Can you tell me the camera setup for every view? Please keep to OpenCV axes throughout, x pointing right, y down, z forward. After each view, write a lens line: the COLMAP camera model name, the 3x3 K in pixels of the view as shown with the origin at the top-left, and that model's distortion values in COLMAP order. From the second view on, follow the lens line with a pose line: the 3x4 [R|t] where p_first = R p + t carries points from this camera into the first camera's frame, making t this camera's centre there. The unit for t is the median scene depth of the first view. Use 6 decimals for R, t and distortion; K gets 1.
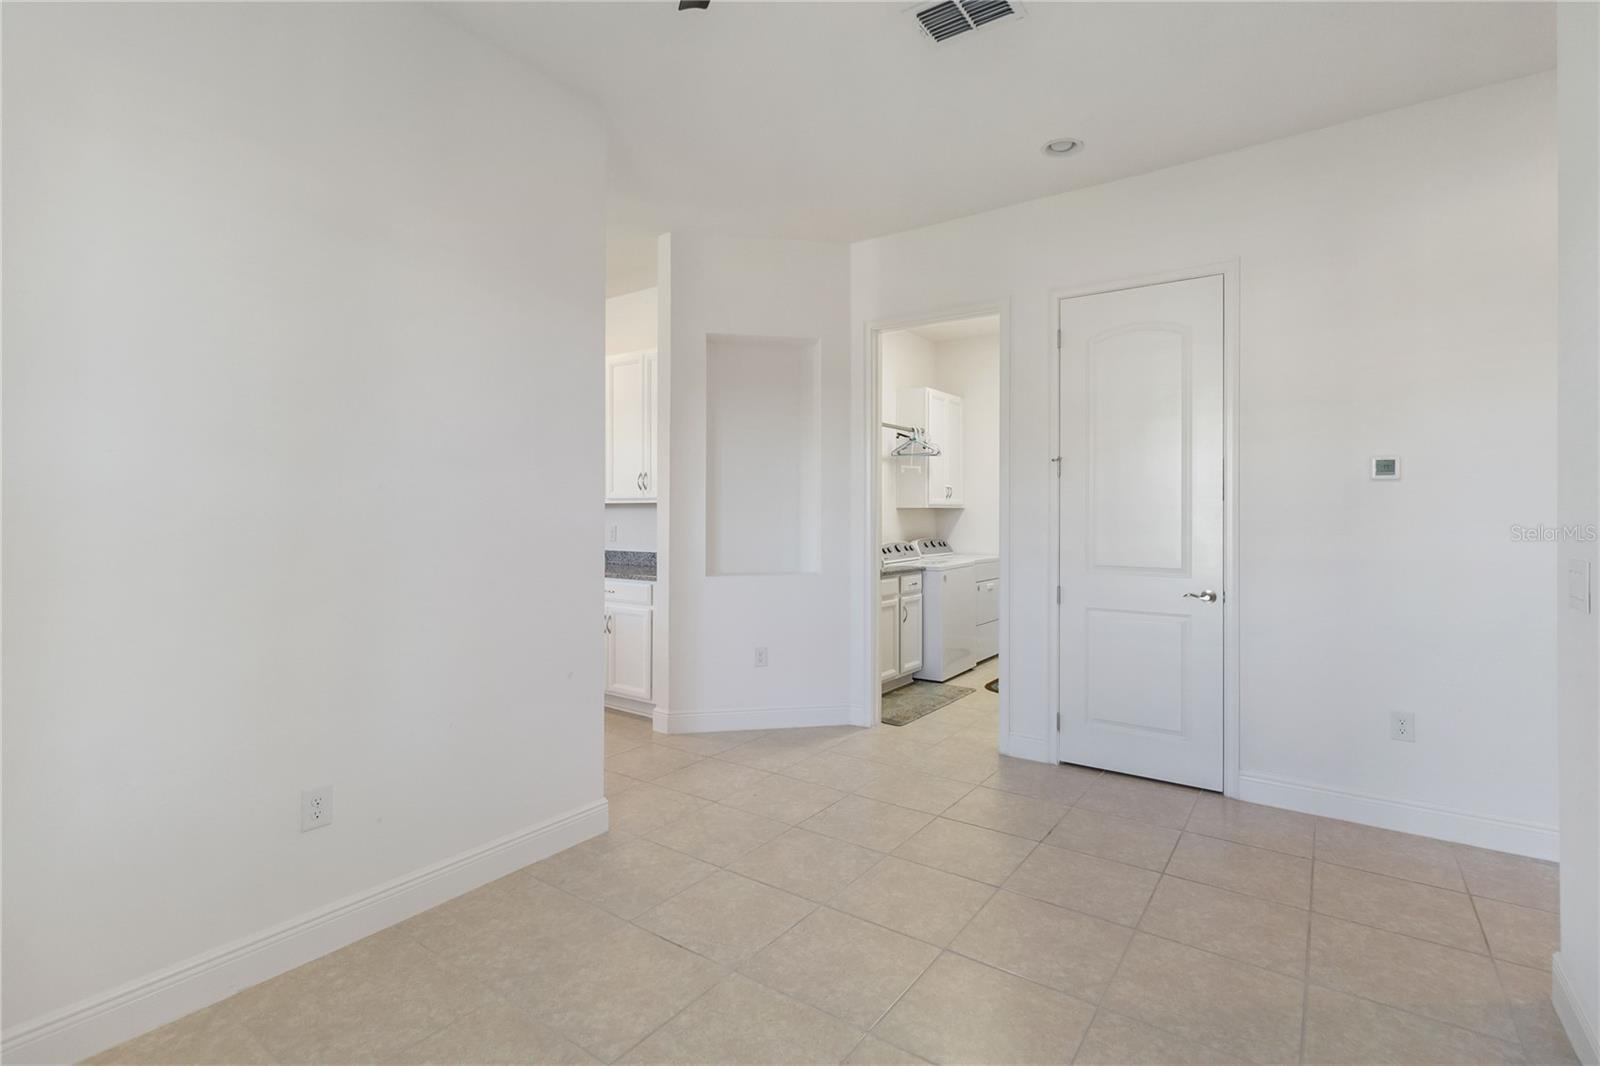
lens RADIAL K [[742.5, 0, 793.7], [0, 742.5, 522.2], [0, 0, 1]] dist [-0.000239, -0.000034]
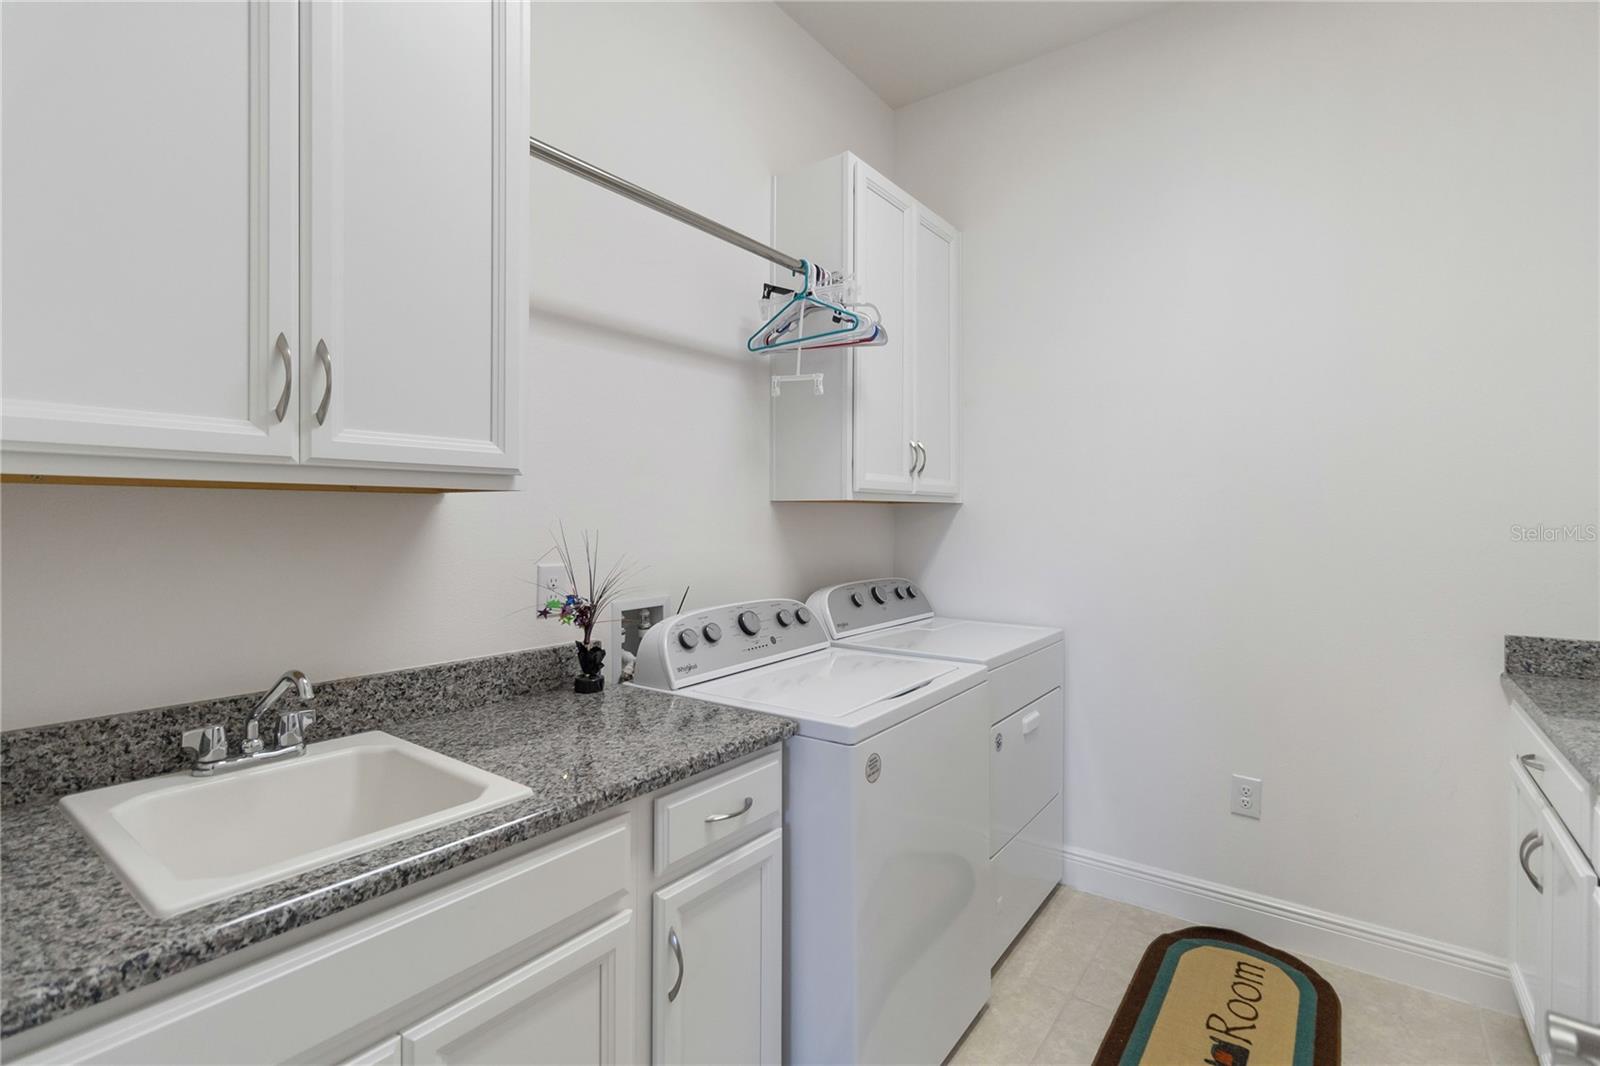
lens RADIAL K [[742.5, 0, 810.1], [0, 742.5, 529.2], [0, 0, 1]] dist [-0.000239, -0.000034]
pose [[0.999954, -0.001373, 0.009518, 0.158087], [0.001331, 0.999990, 0.004378, -0.007095], [-0.009524, -0.004365, 0.999945, 0.654030]]
